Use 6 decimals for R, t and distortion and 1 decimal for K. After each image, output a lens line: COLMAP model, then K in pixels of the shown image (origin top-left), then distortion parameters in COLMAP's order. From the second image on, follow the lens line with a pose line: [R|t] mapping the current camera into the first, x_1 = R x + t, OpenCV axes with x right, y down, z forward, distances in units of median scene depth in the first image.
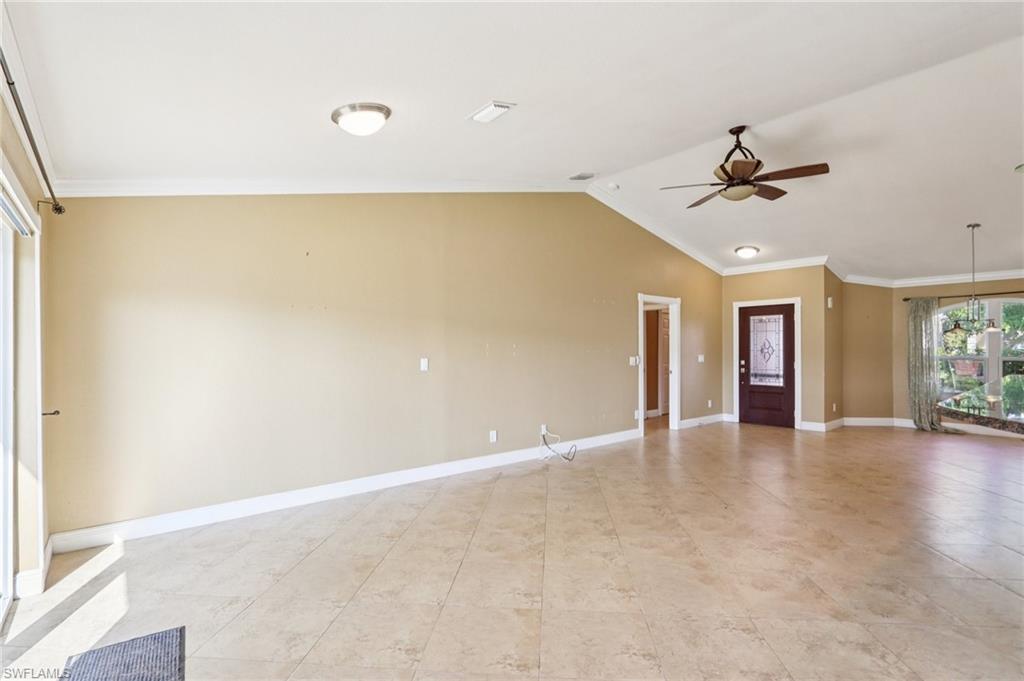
lens RADIAL K [[485.3, 0, 508.8], [0, 485.3, 349.7], [0, 0, 1]] dist [-0.014307, 0.000500]
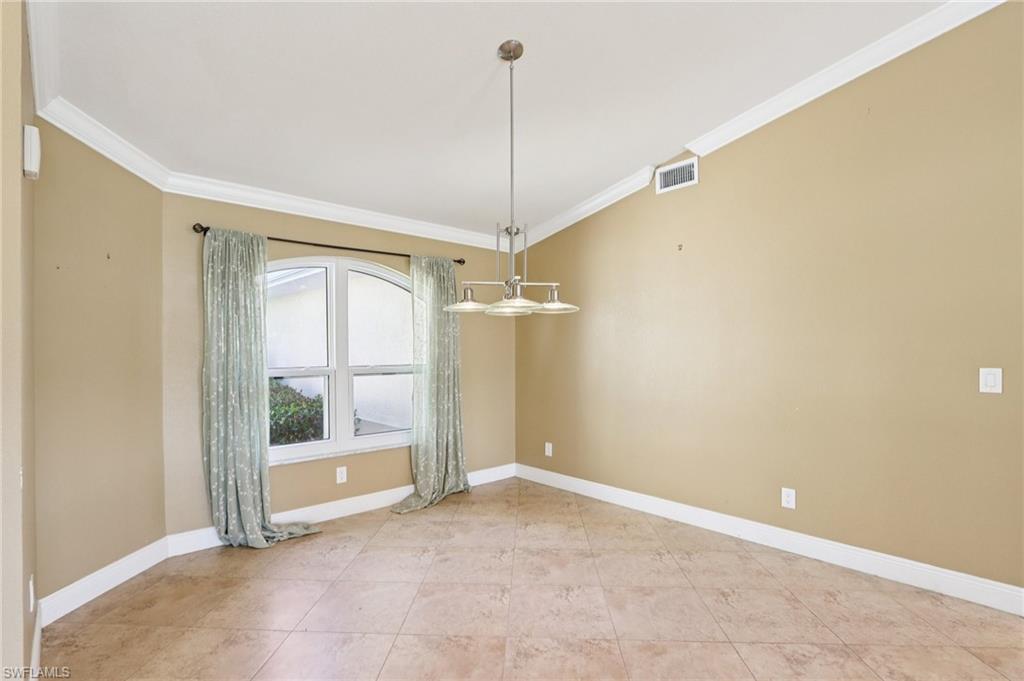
lens RADIAL K [[485.3, 0, 508.8], [0, 485.3, 349.7], [0, 0, 1]] dist [-0.014307, 0.000500]
pose [[-0.037370, 0.001403, 0.999300, 0.429165], [0.000842, 0.999999, -0.001372, -0.004262], [-0.999301, 0.000790, -0.037372, 0.774103]]
